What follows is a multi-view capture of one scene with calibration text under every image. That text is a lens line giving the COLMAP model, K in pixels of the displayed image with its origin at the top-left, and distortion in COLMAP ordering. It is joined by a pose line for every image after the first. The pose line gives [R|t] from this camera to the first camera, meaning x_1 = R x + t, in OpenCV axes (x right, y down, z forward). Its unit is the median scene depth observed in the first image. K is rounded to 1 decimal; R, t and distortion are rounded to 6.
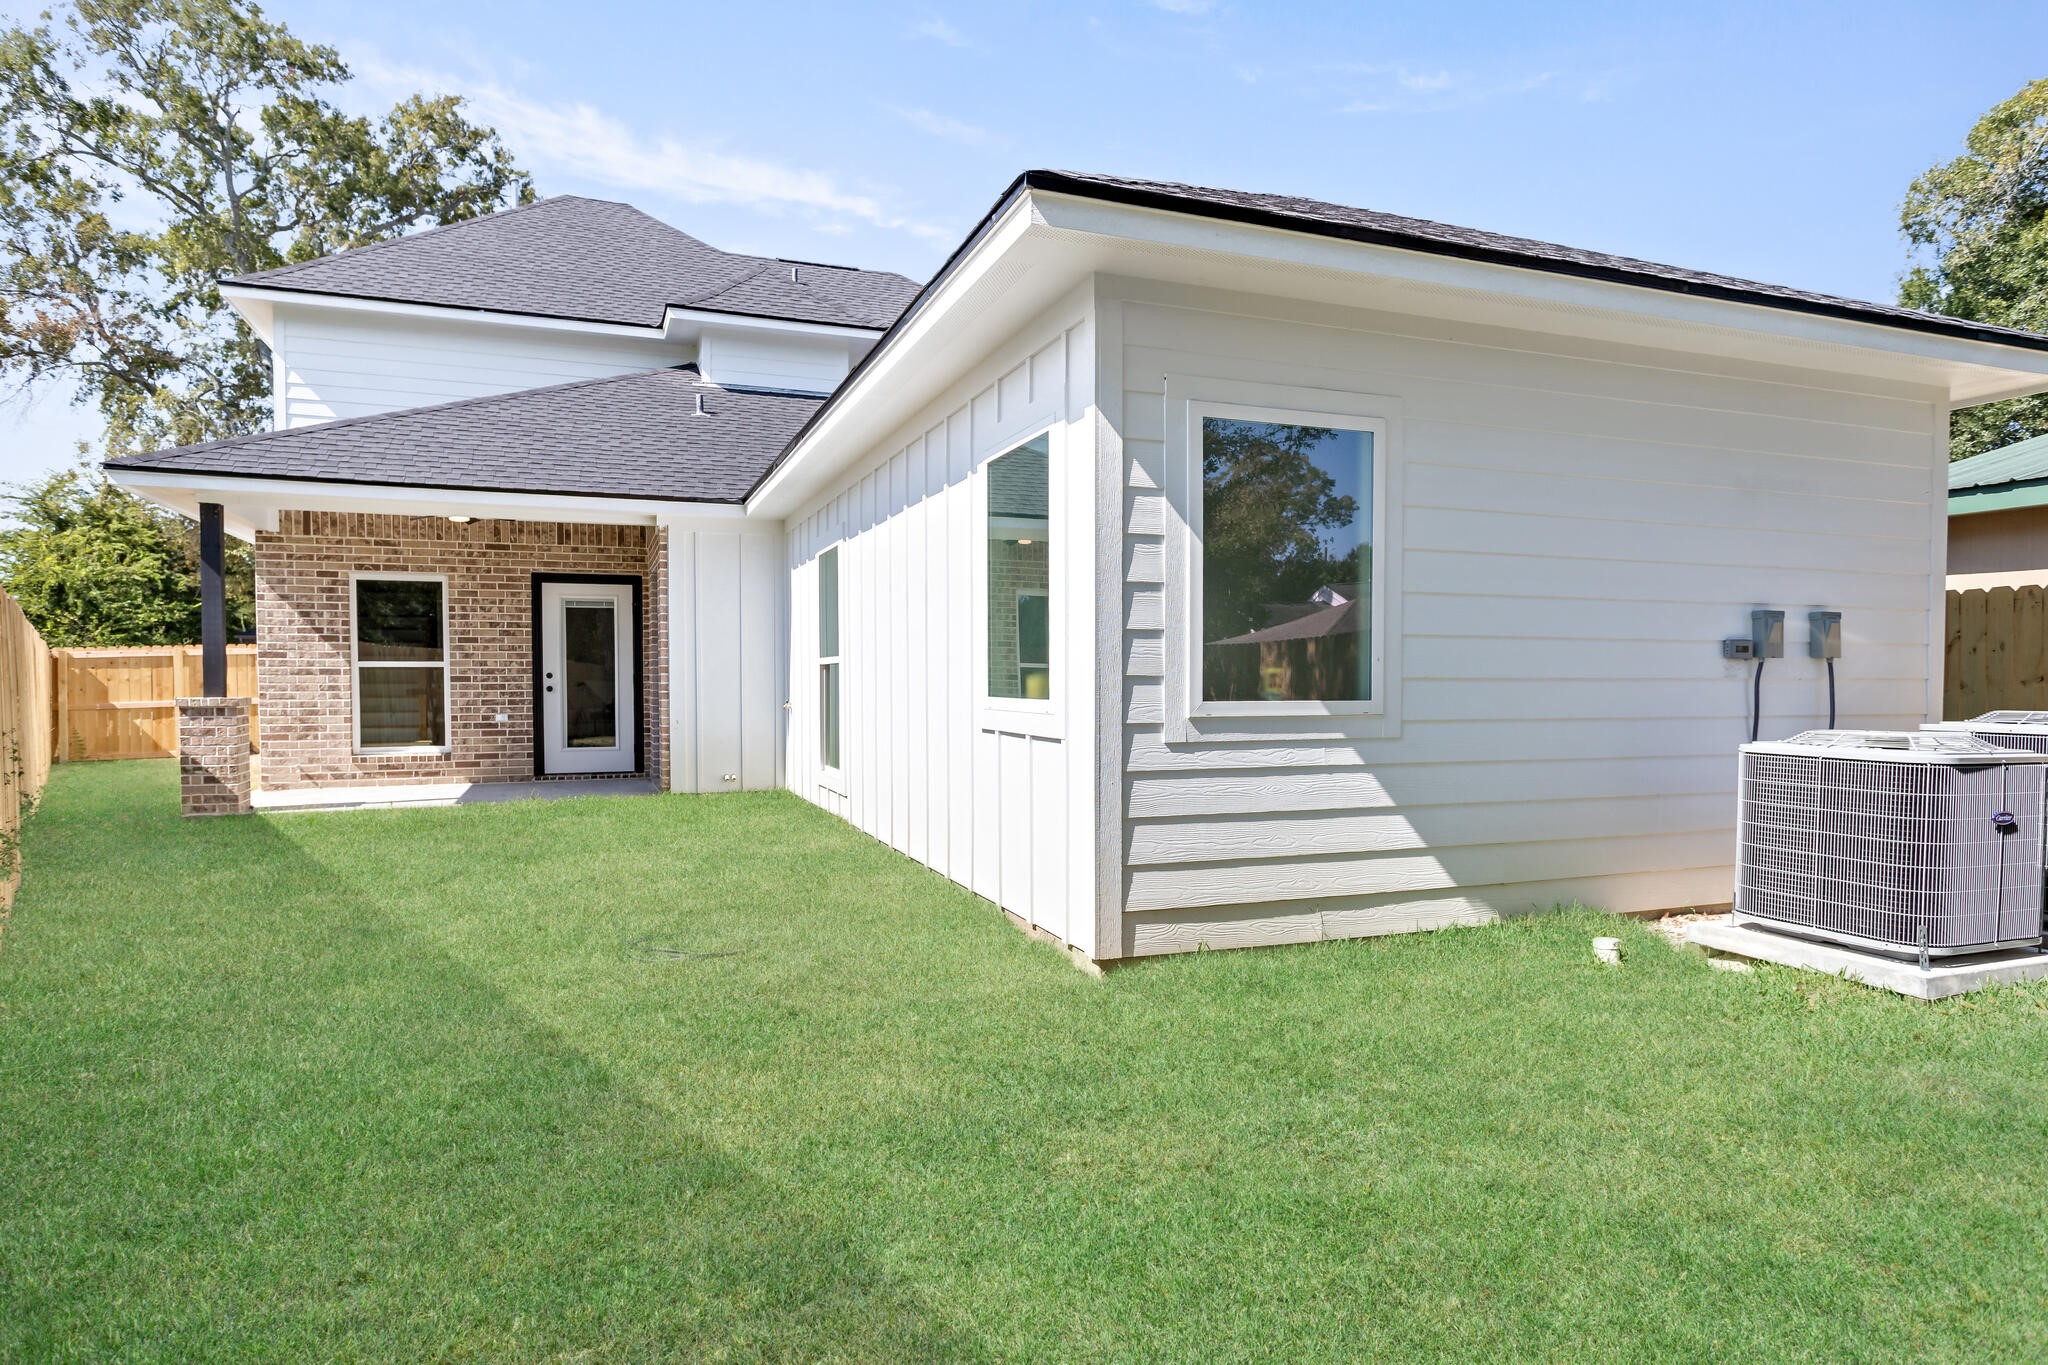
lens RADIAL K [[1213.3, 0, 1029.1], [0, 1213.3, 703.4], [0, 0, 1]] dist [0.005247, -0.000864]
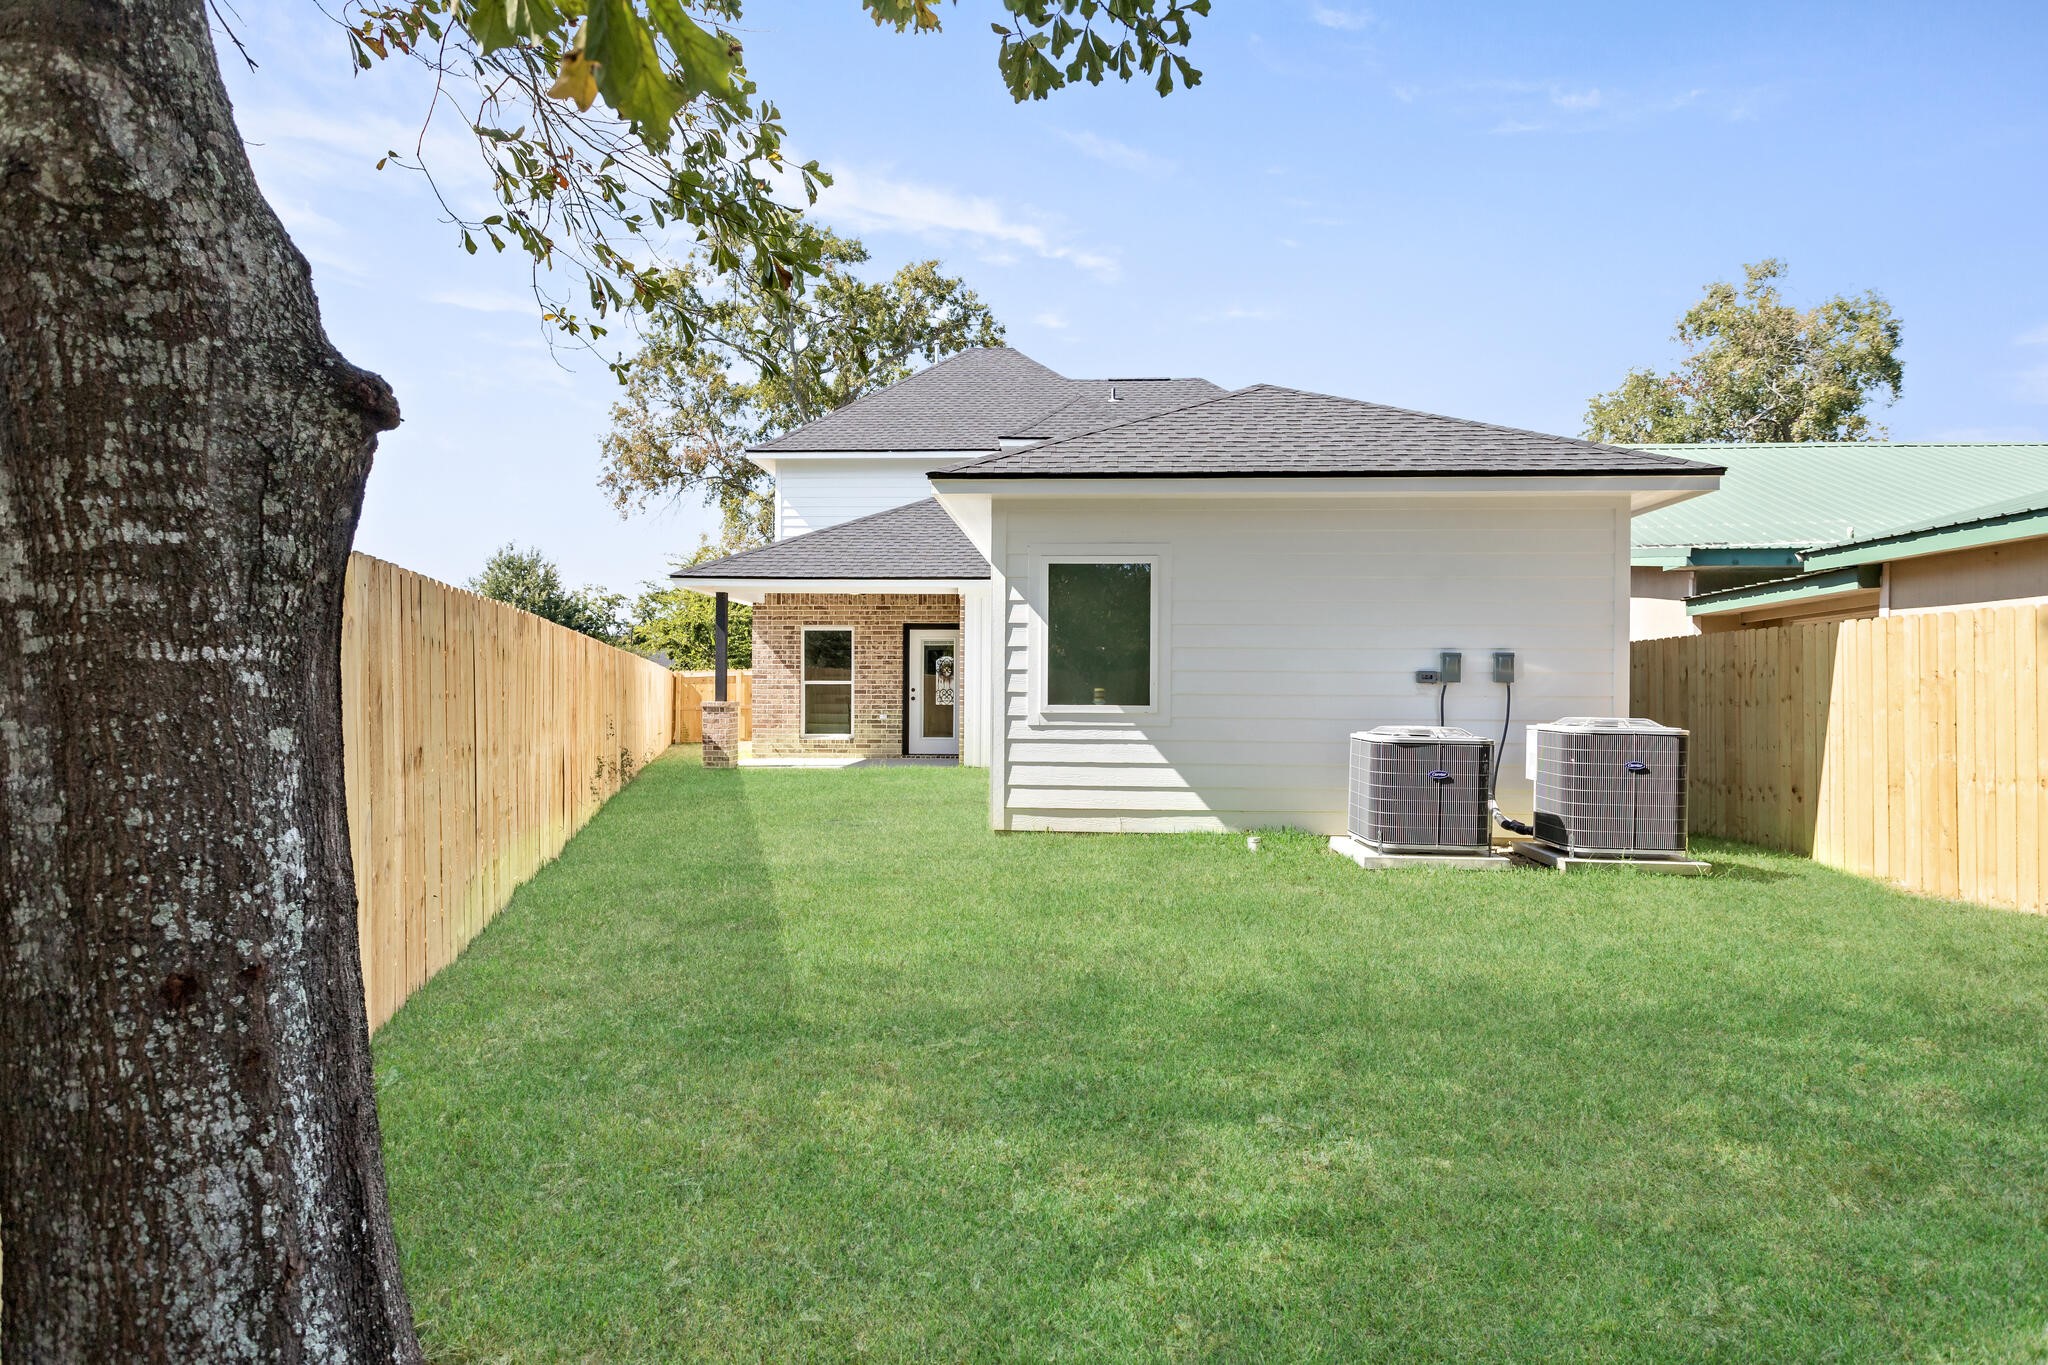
lens RADIAL K [[1176.5, 0, 1023.0], [0, 1176.5, 680.4], [0, 0, 1]] dist [0.003453, 0.000203]
pose [[0.911056, 0.000320, -0.412283, 0.350690], [-0.012834, 0.999537, -0.027586, 0.004465], [0.412084, 0.030424, 0.910638, -0.304268]]
